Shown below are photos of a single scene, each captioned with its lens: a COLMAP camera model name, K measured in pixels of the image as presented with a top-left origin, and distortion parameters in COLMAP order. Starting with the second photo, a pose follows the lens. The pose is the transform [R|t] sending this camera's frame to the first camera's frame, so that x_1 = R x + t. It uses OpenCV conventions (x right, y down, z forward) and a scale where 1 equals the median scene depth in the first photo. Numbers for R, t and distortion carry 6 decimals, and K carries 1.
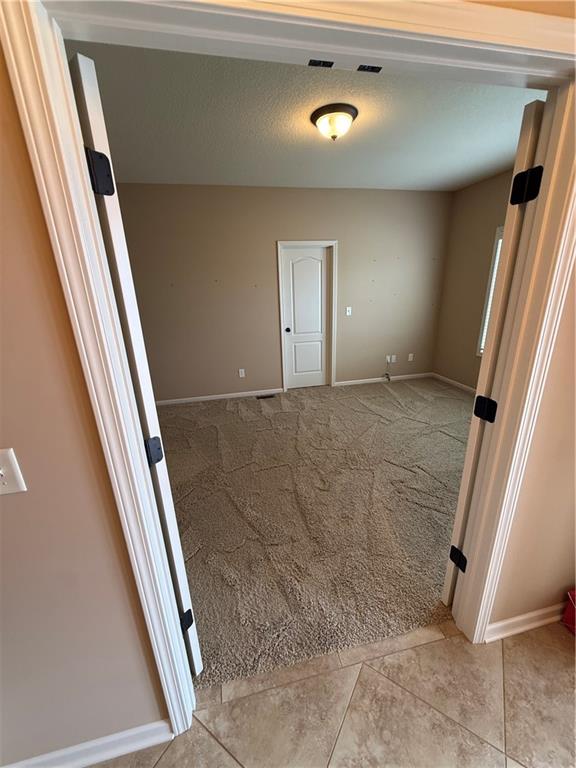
lens RADIAL K [[304.0, 0, 287.3], [0, 304.0, 383.1], [0, 0, 1]] dist [0.000140, 0.000233]
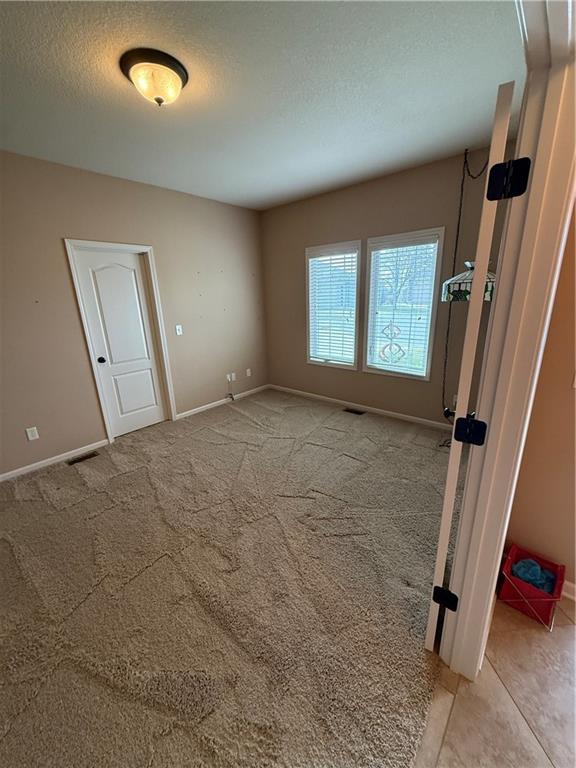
lens RADIAL K [[304.0, 0, 288.1], [0, 304.0, 383.5], [0, 0, 1]] dist [0.000140, 0.000233]
pose [[0.803183, -0.160794, 0.573623, -0.075432], [0.188660, 0.981980, 0.011102, -0.047394], [-0.565071, 0.099303, 0.819044, 0.164997]]
